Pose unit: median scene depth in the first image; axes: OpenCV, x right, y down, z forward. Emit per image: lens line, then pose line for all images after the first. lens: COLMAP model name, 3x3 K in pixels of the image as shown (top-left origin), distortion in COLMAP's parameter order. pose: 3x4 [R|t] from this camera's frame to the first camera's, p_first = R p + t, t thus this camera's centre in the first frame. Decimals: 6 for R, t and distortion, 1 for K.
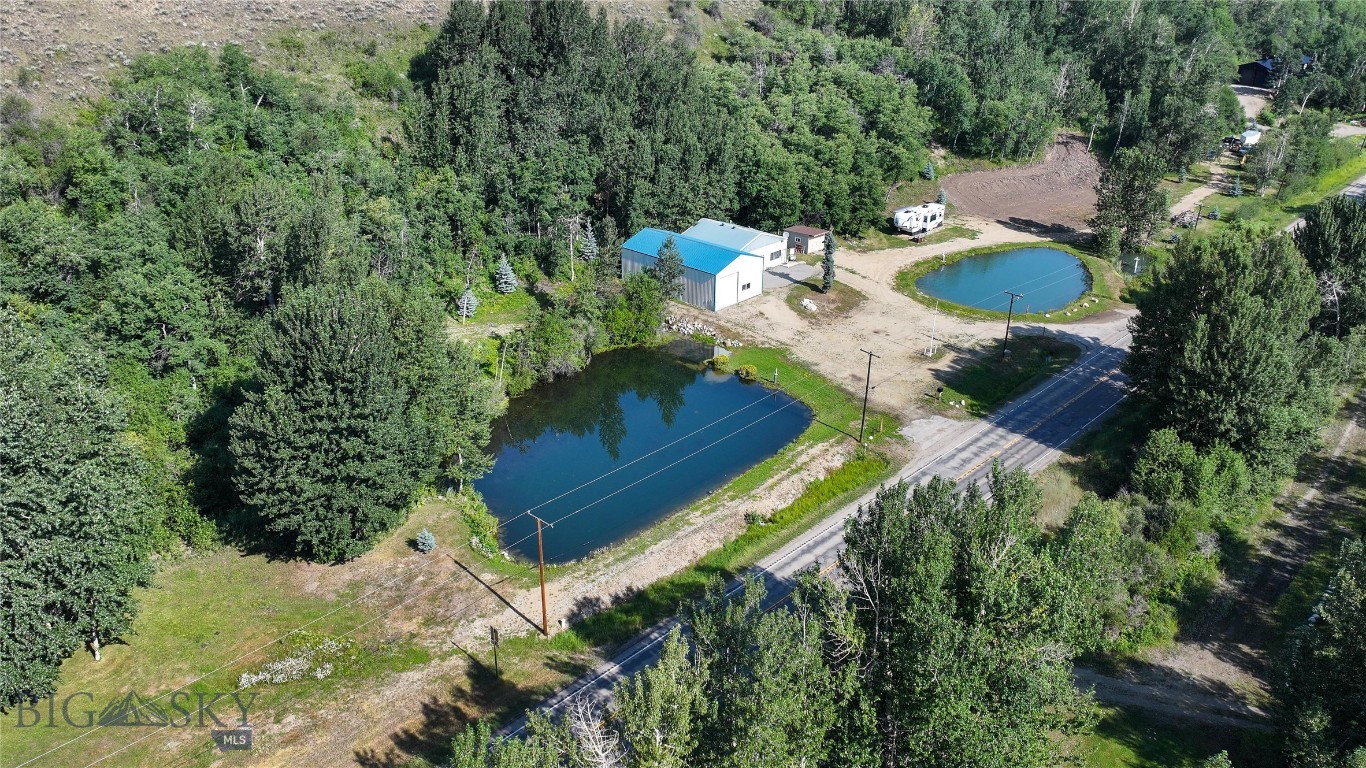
lens RADIAL K [[1108.2, 0, 678.0], [0, 1108.2, 385.8], [0, 0, 1]] dist [0.014440, -0.020447]
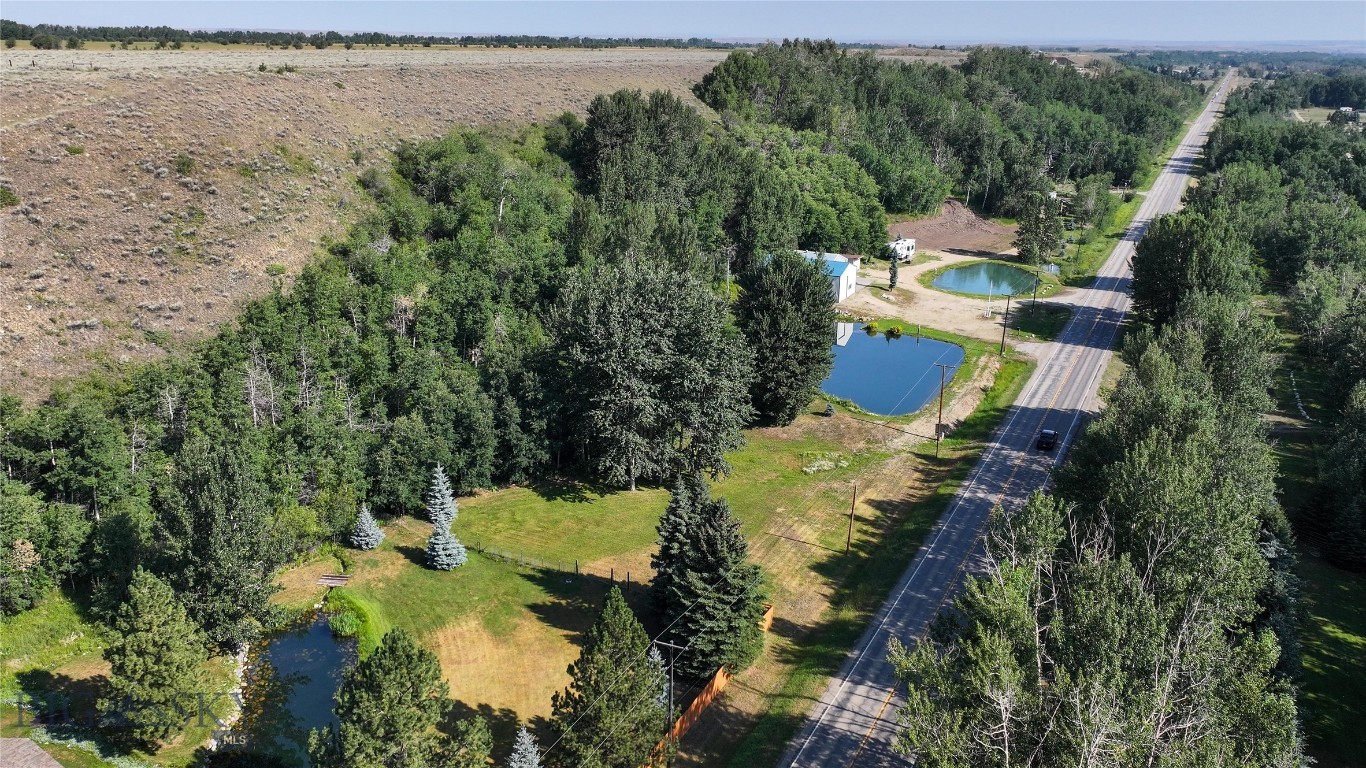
lens RADIAL K [[1108.2, 0, 679.2], [0, 1108.2, 388.7], [0, 0, 1]] dist [0.014440, -0.020447]
pose [[0.960138, -0.087041, 0.265630, -0.501183], [0.114766, 0.989245, -0.090678, 0.134973], [-0.254880, 0.117548, 0.959801, -0.285933]]
